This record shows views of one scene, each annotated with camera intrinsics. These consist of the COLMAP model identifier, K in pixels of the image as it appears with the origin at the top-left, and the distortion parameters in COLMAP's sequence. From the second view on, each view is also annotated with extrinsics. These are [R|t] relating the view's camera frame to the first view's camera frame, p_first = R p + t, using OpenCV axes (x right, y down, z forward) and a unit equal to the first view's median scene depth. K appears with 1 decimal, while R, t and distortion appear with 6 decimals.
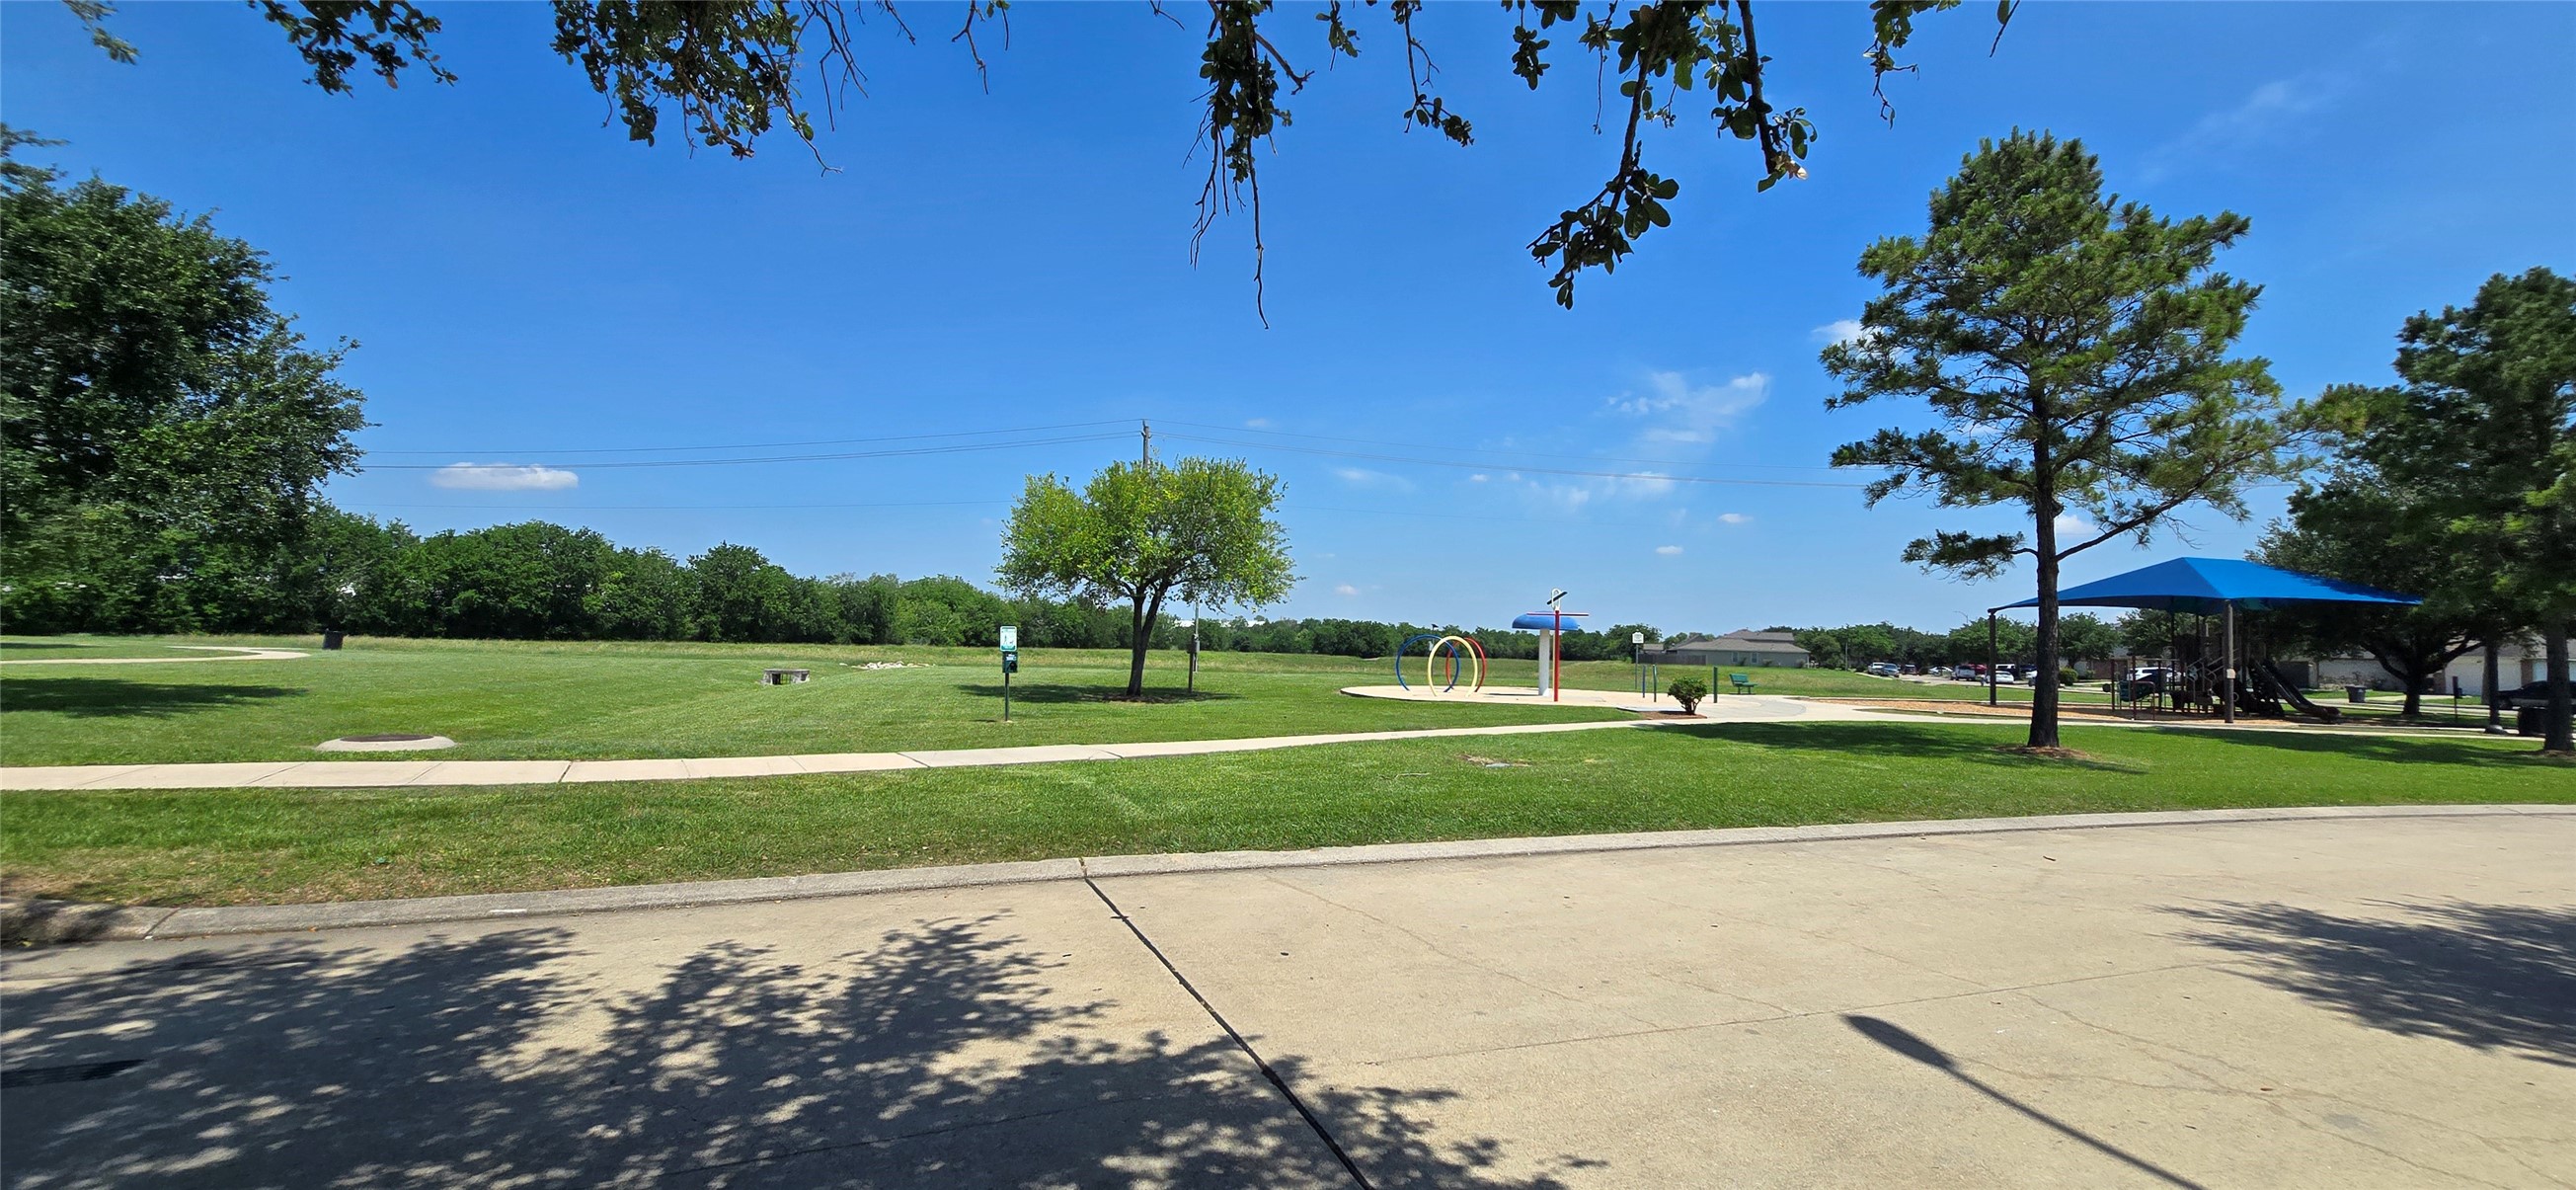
lens RADIAL K [[1050.4, 0, 1294.6], [0, 1050.4, 579.6], [0, 0, 1]] dist [-0.003706, -0.000003]
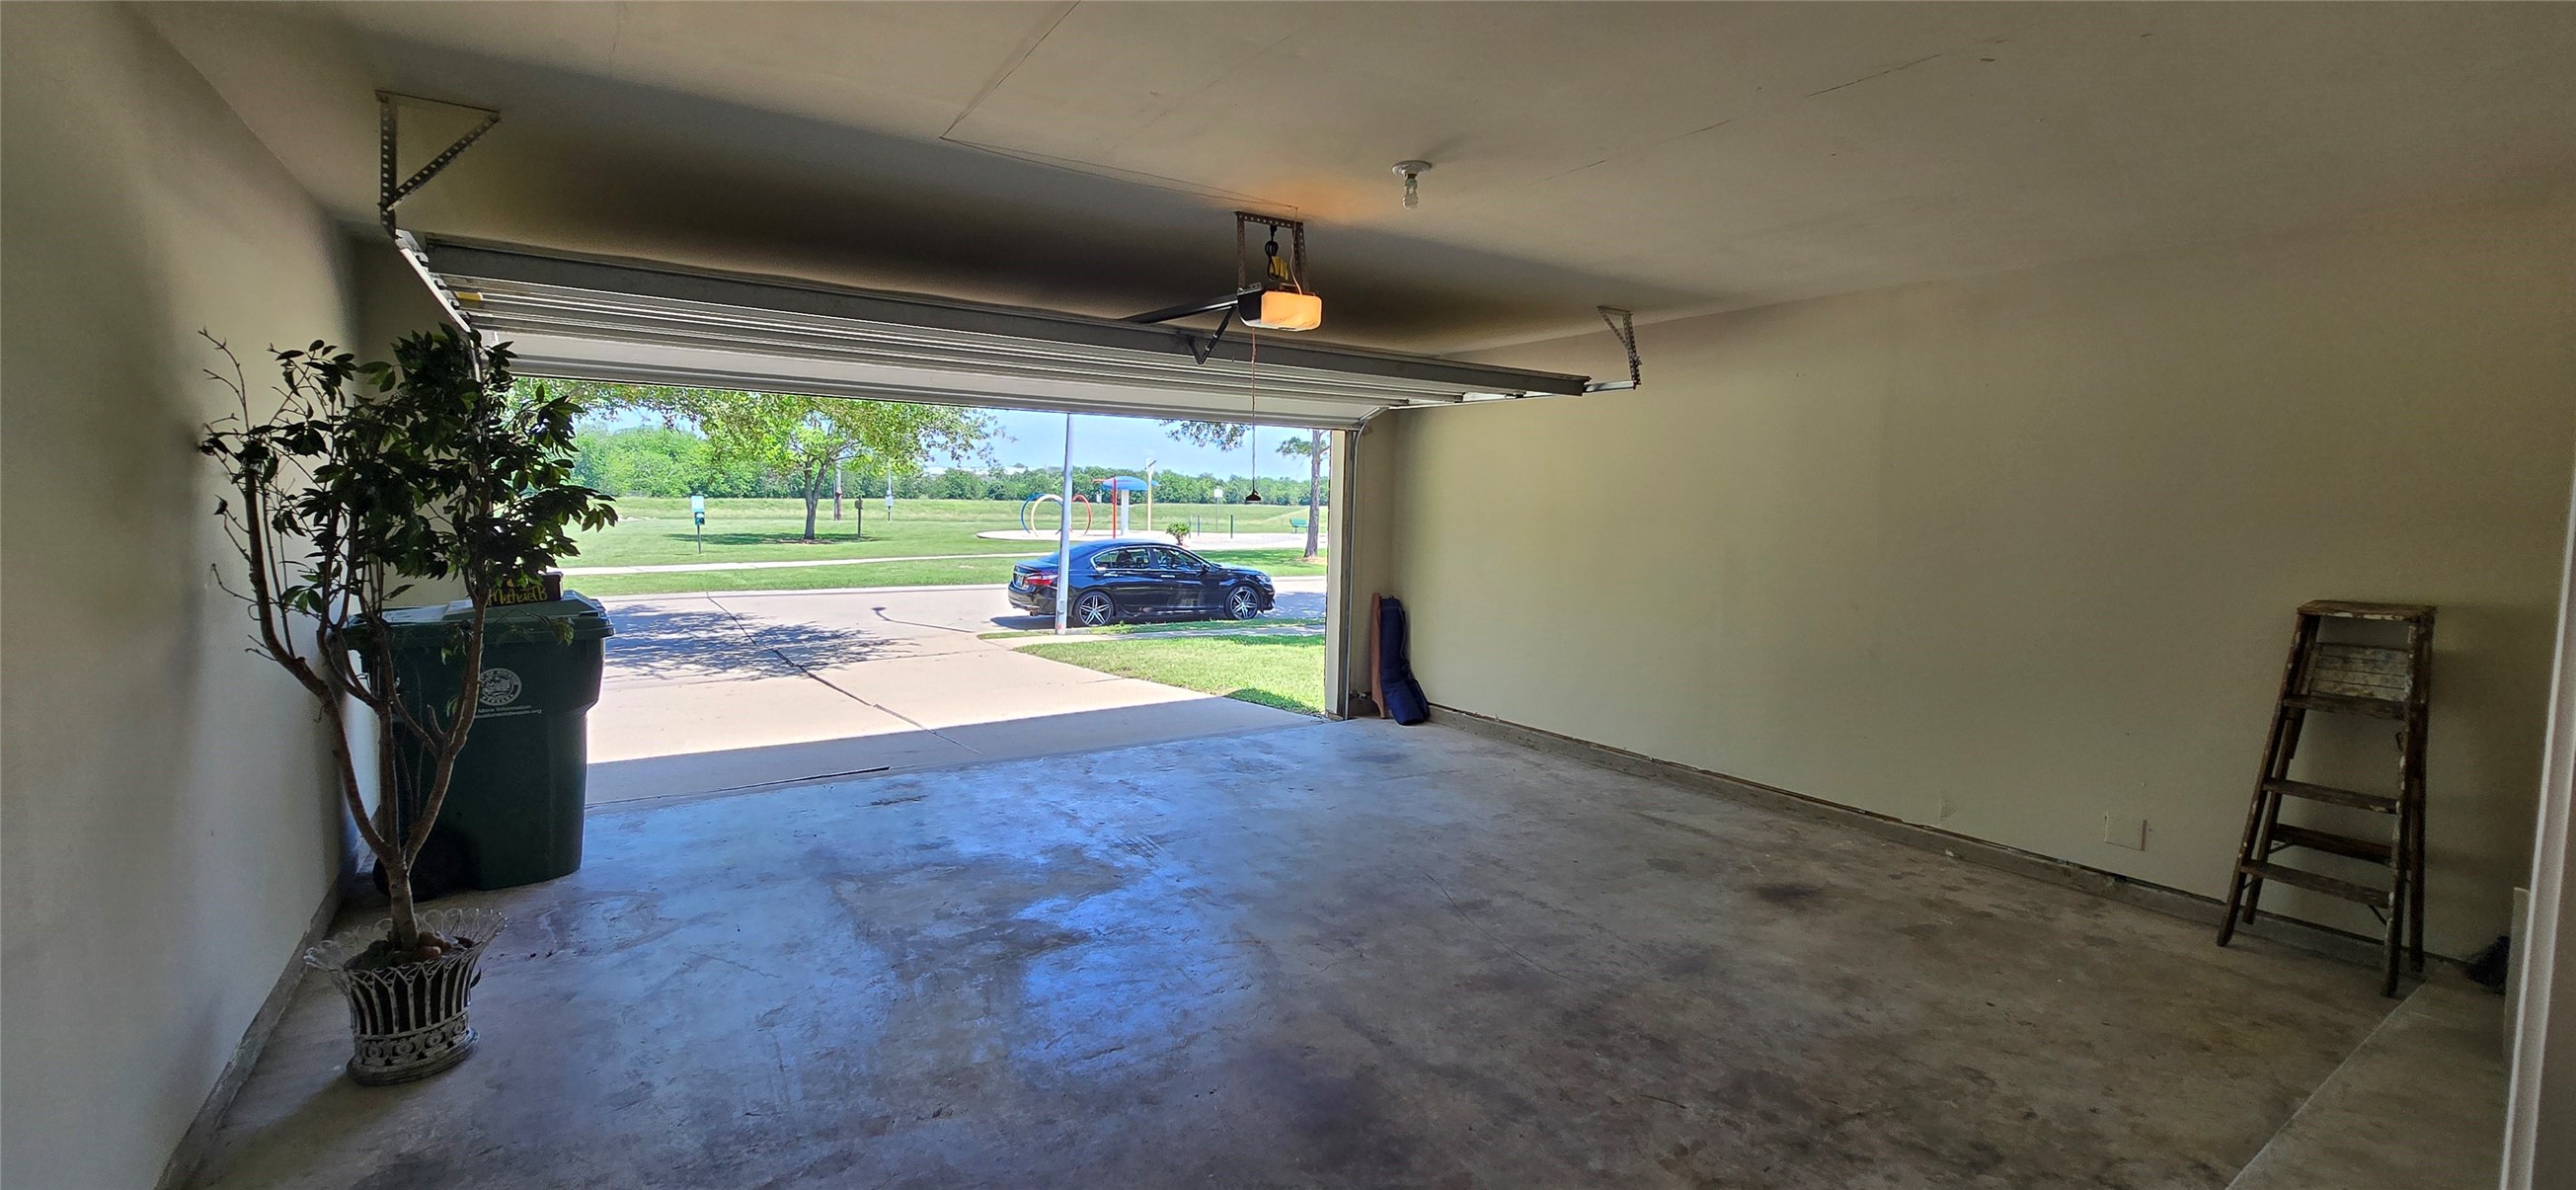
lens RADIAL K [[1050.4, 0, 1294.6], [0, 1050.4, 579.6], [0, 0, 1]] dist [-0.003706, -0.000003]
pose [[0.977112, -0.024441, 0.211315, 0.436389], [-0.006539, 0.989457, 0.144680, -0.104964], [-0.212624, -0.142750, 0.966651, -1.202630]]
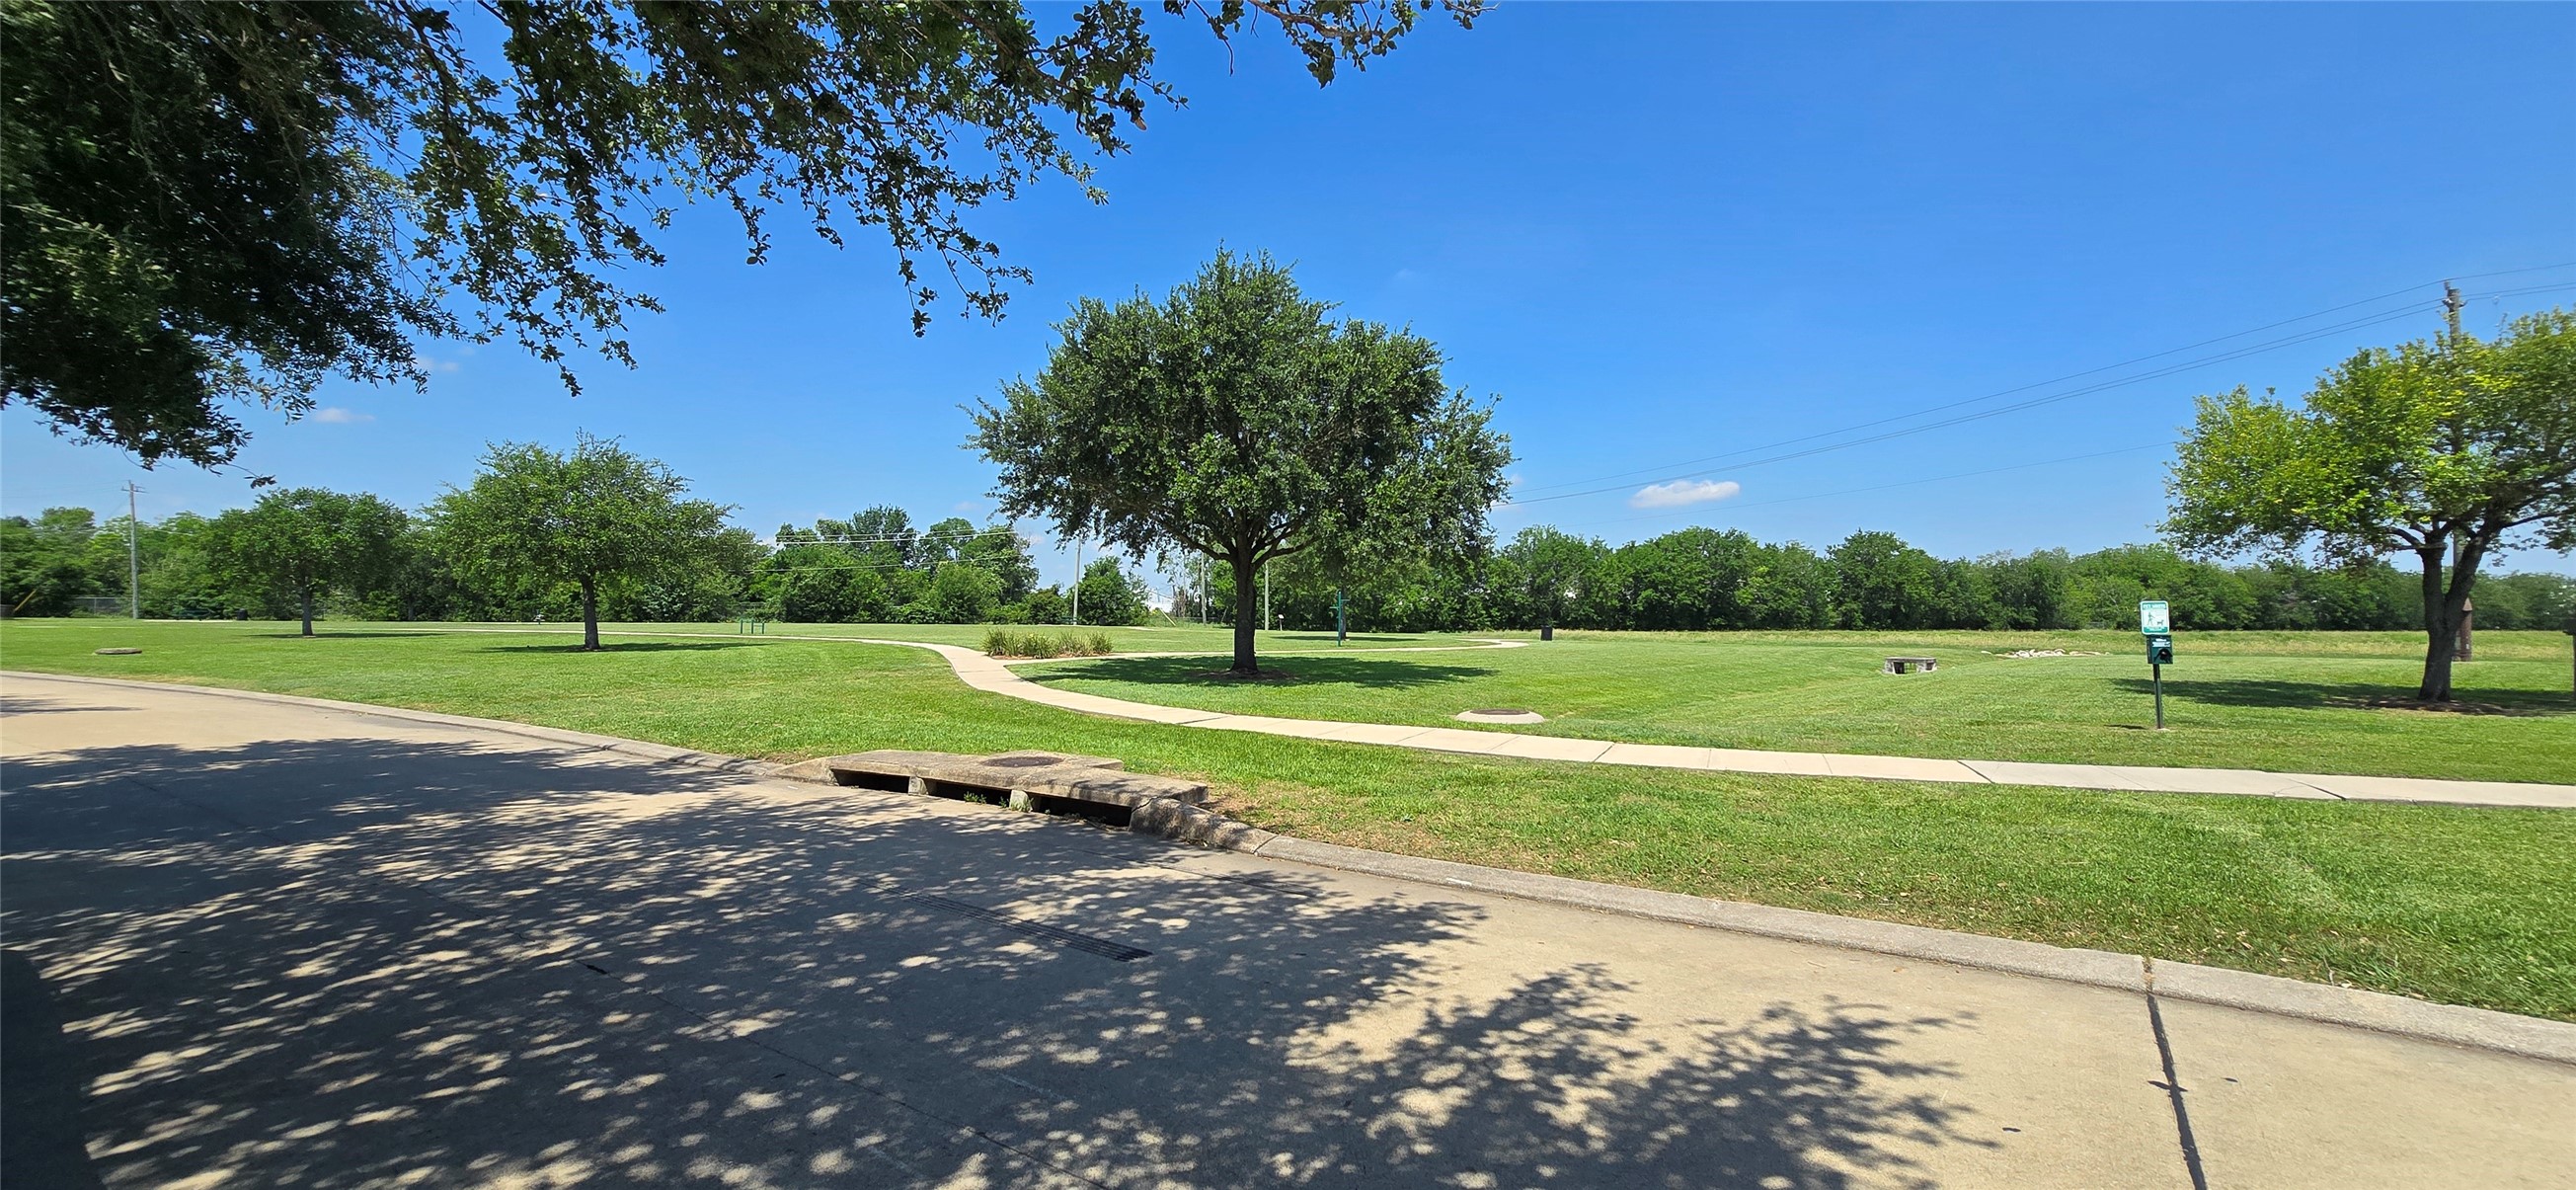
lens RADIAL K [[1050.4, 0, 1294.6], [0, 1050.4, 579.6], [0, 0, 1]] dist [-0.003706, -0.000003]
pose [[0.537831, -0.056248, -0.841174, 0.037553], [0.065821, 0.997528, -0.024618, 0.012198], [0.840479, -0.042126, 0.540204, 0.145647]]
